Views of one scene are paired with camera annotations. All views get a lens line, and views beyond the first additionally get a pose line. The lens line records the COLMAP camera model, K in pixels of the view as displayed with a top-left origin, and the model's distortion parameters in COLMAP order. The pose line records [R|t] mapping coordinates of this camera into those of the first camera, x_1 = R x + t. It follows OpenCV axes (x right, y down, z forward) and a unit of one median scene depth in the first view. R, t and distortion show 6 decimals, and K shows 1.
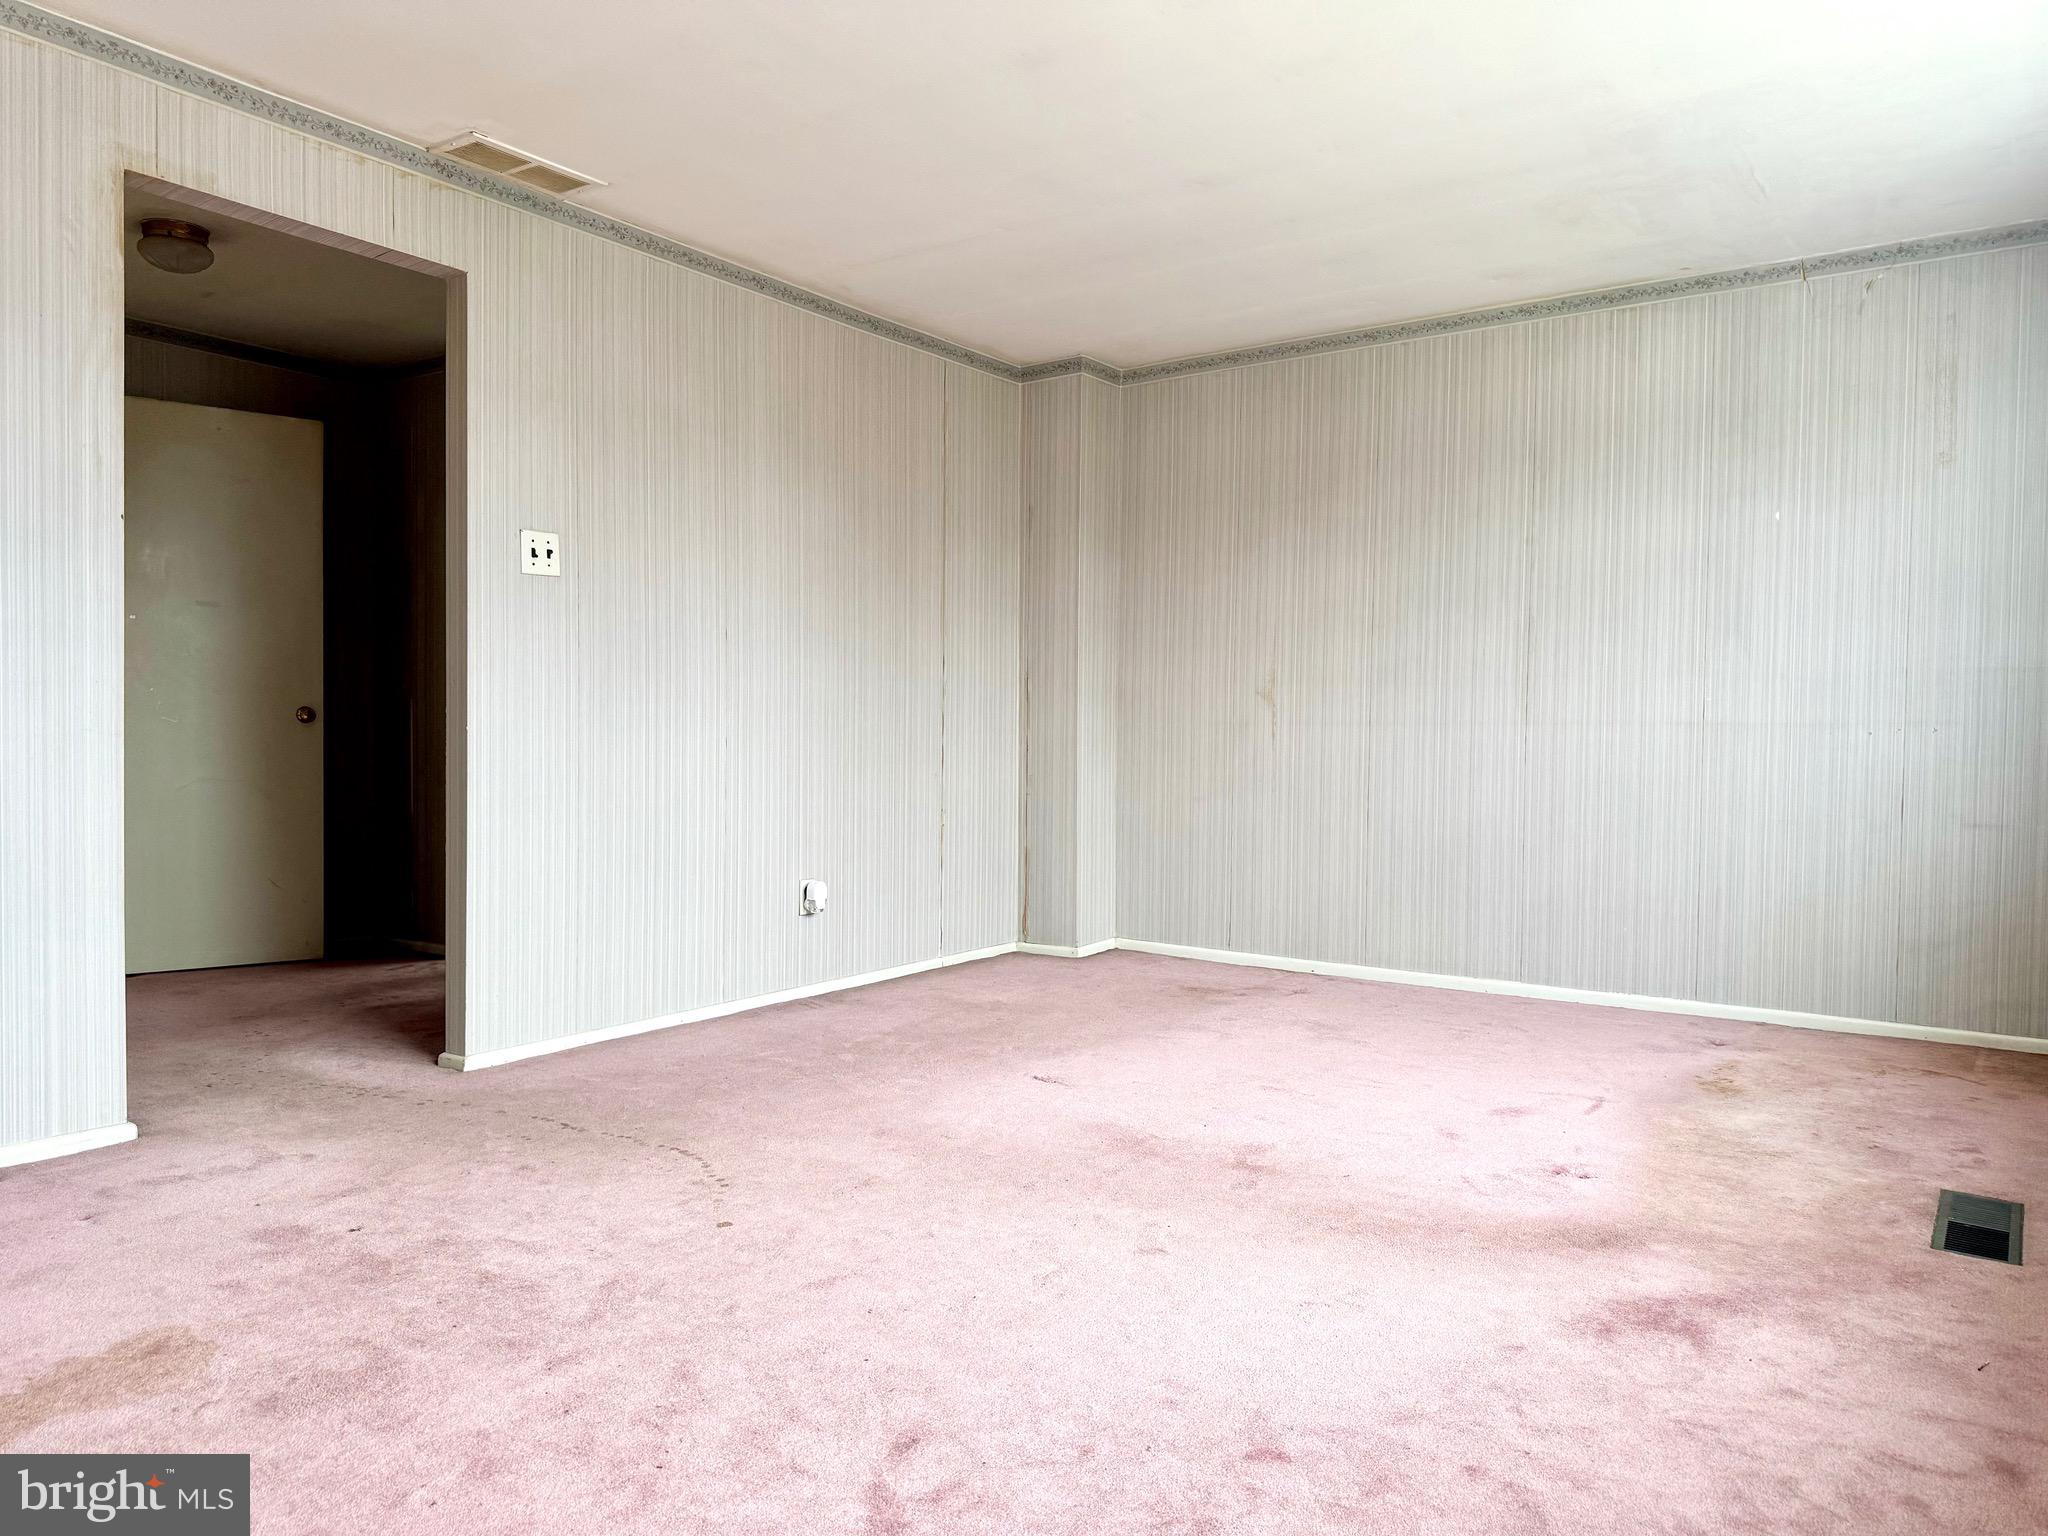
lens RADIAL K [[1445.2, 0, 1022.3], [0, 1445.2, 770.3], [0, 0, 1]] dist [0.059210, -0.068805]
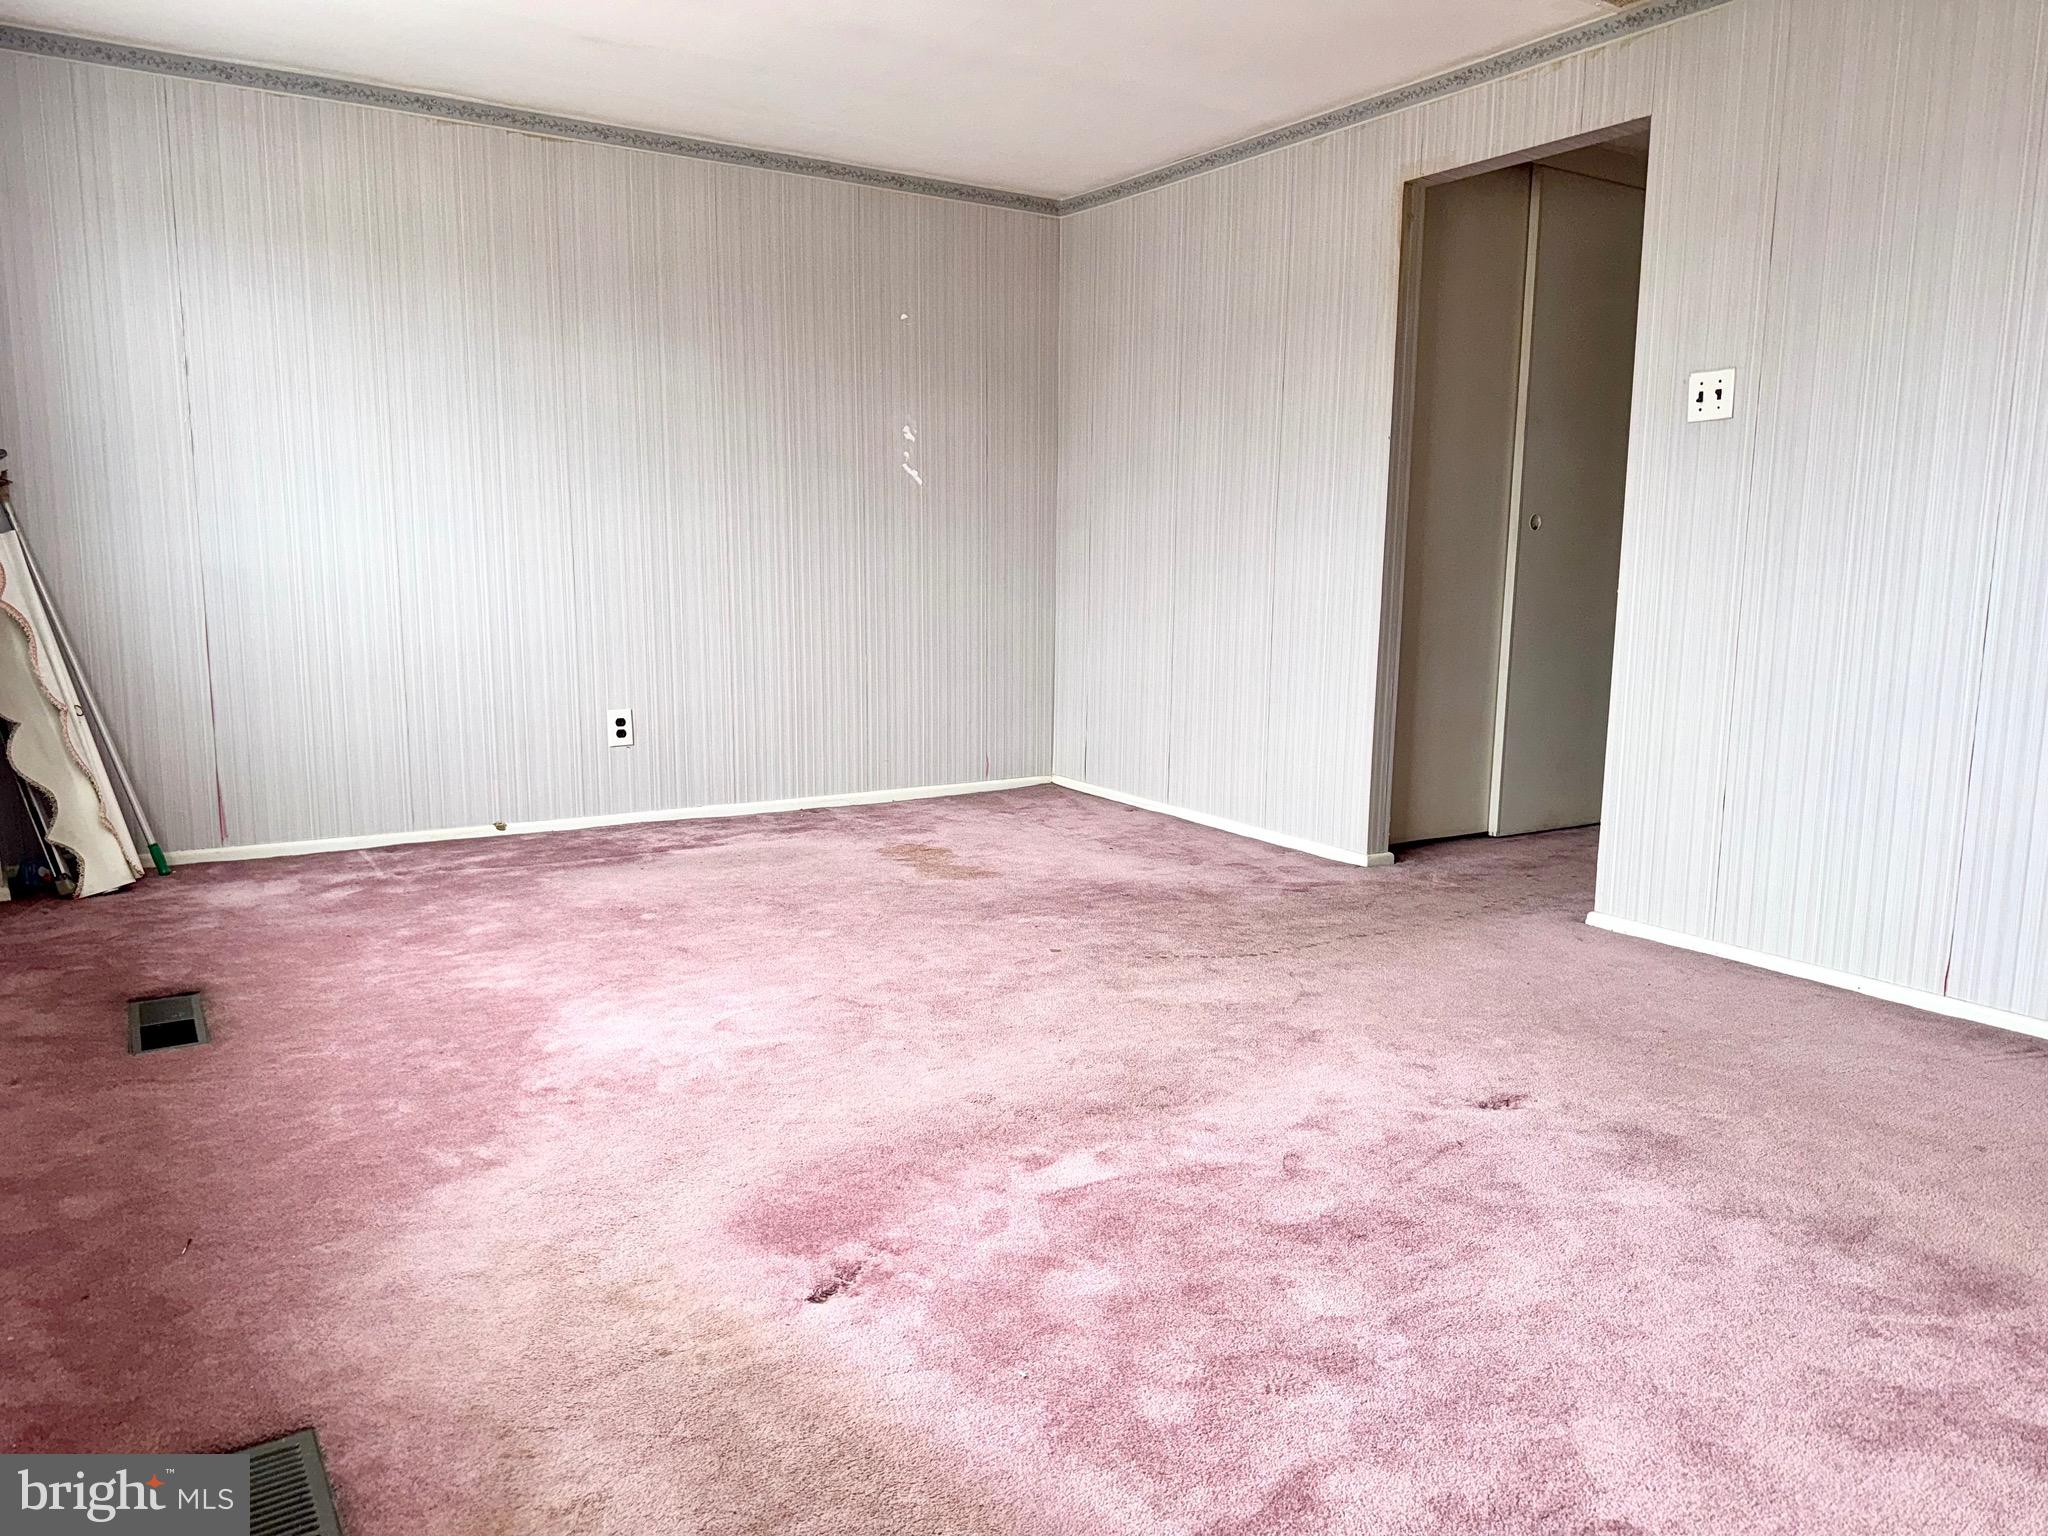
lens RADIAL K [[1445.2, 0, 1022.3], [0, 1445.2, 784.0], [0, 0, 1]] dist [0.059210, -0.068805]
pose [[-0.368614, 0.128573, -0.920648, 0.689470], [-0.043191, 0.986950, 0.155125, -0.034872], [0.928579, 0.096945, -0.358250, 0.960533]]
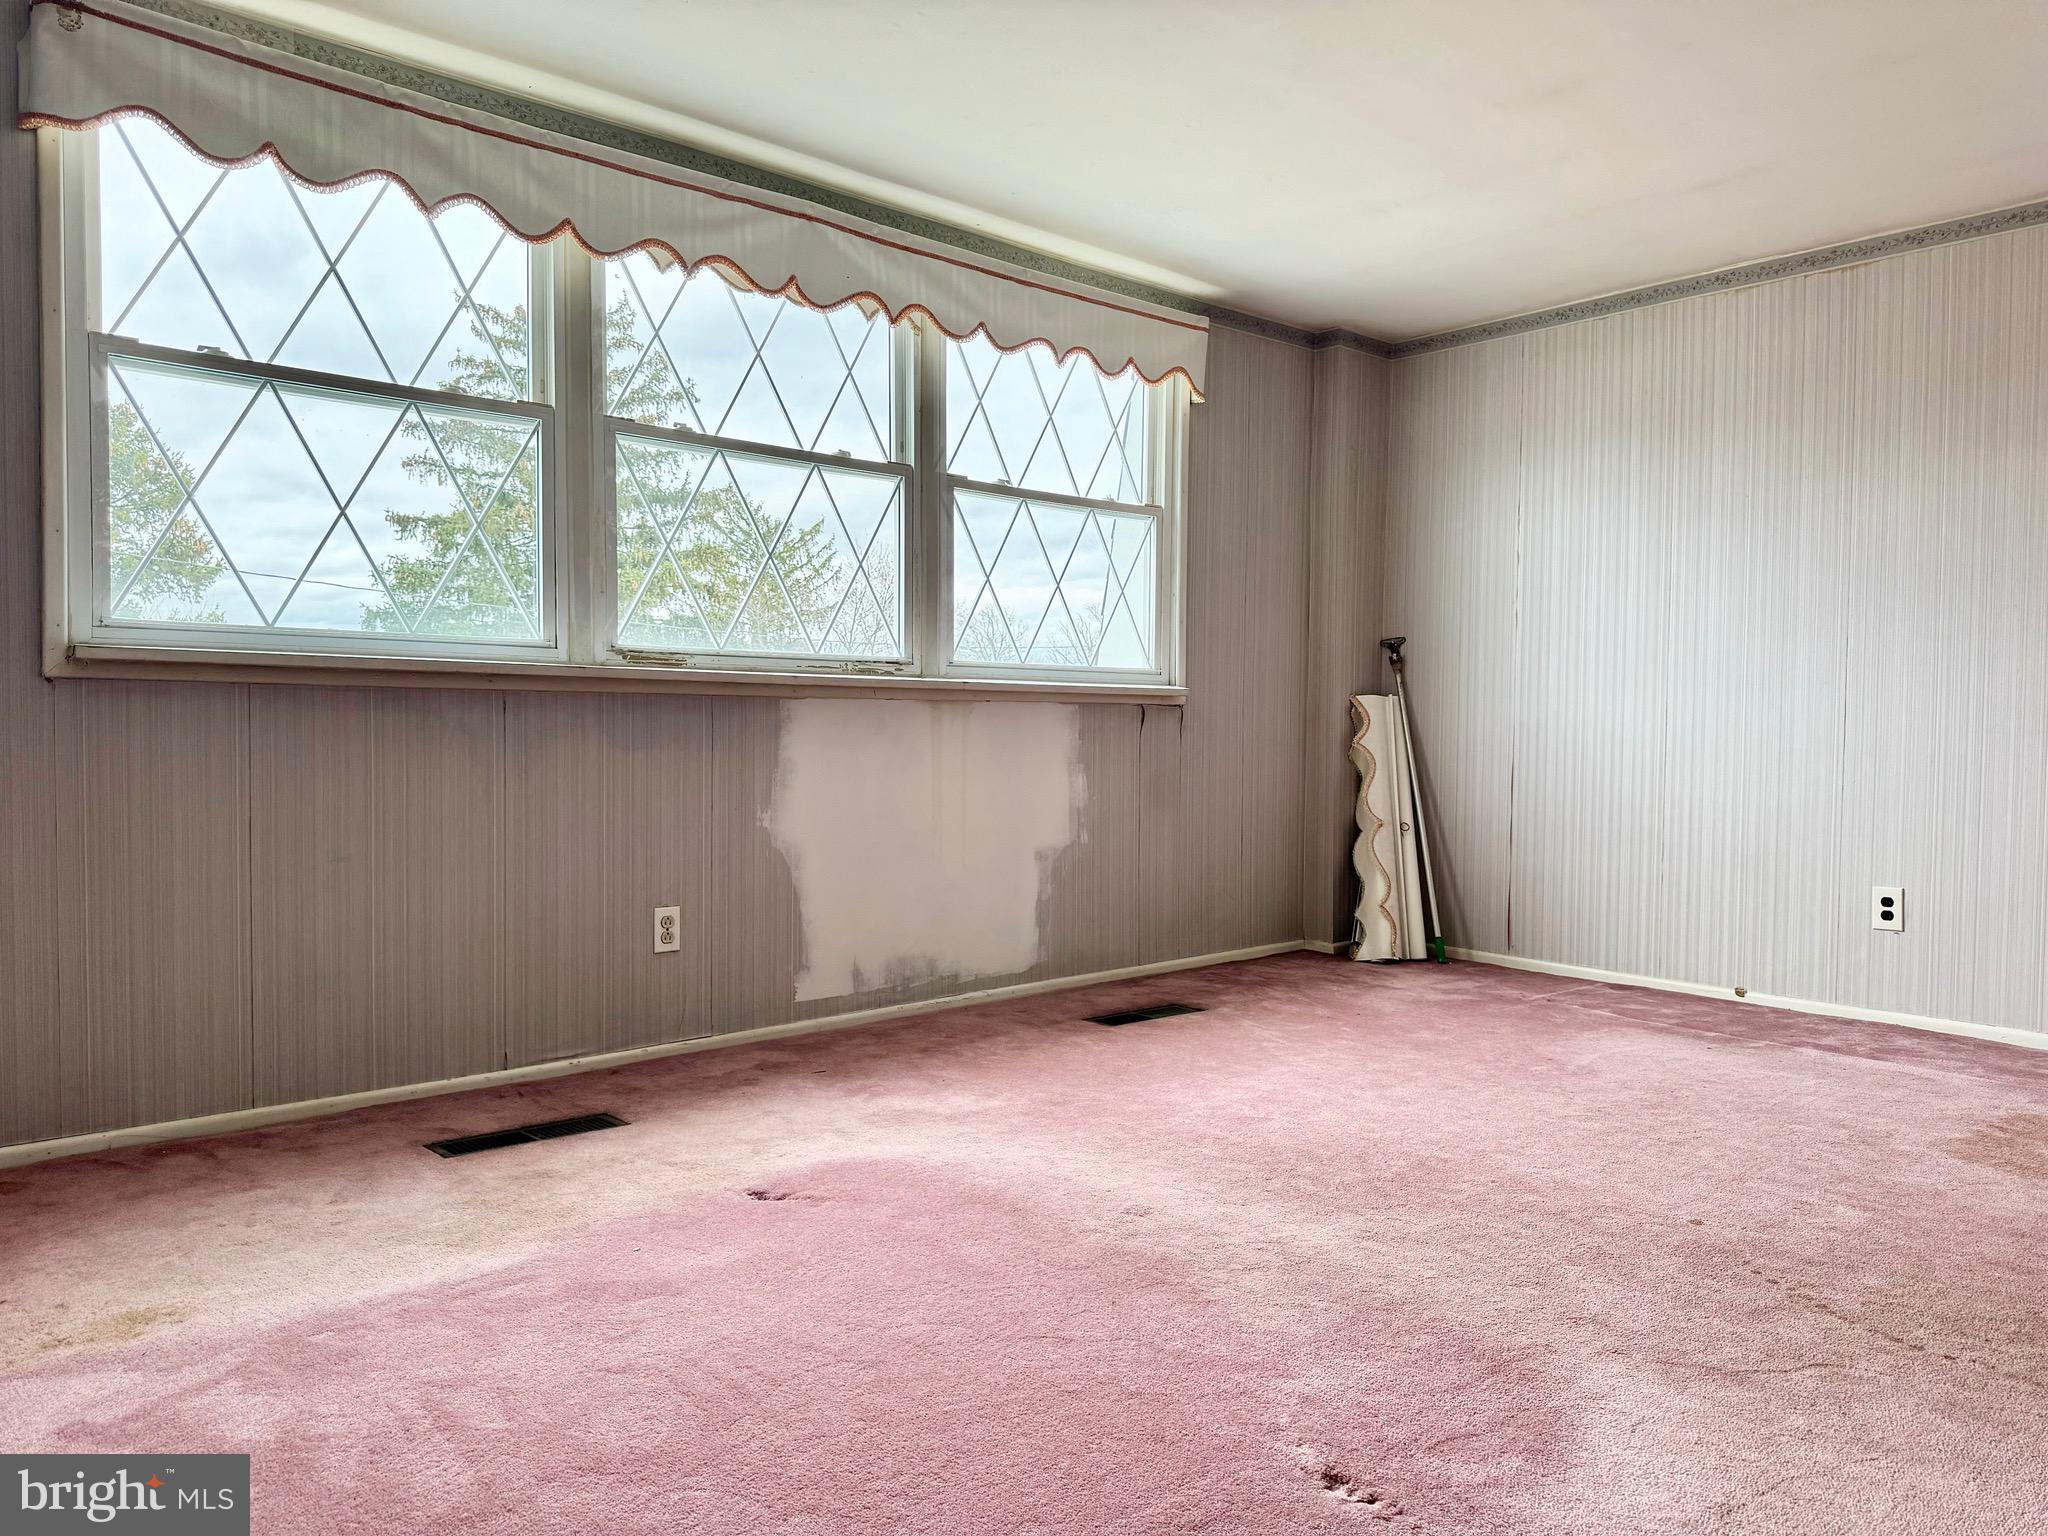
lens RADIAL K [[1445.2, 0, 1022.3], [0, 1445.2, 760.5], [0, 0, 1]] dist [0.059210, -0.068805]
pose [[-0.973768, -0.029633, 0.225605, 0.015607], [-0.015536, 0.997829, 0.064004, -0.039995], [-0.227012, 0.058820, -0.972114, 1.371371]]
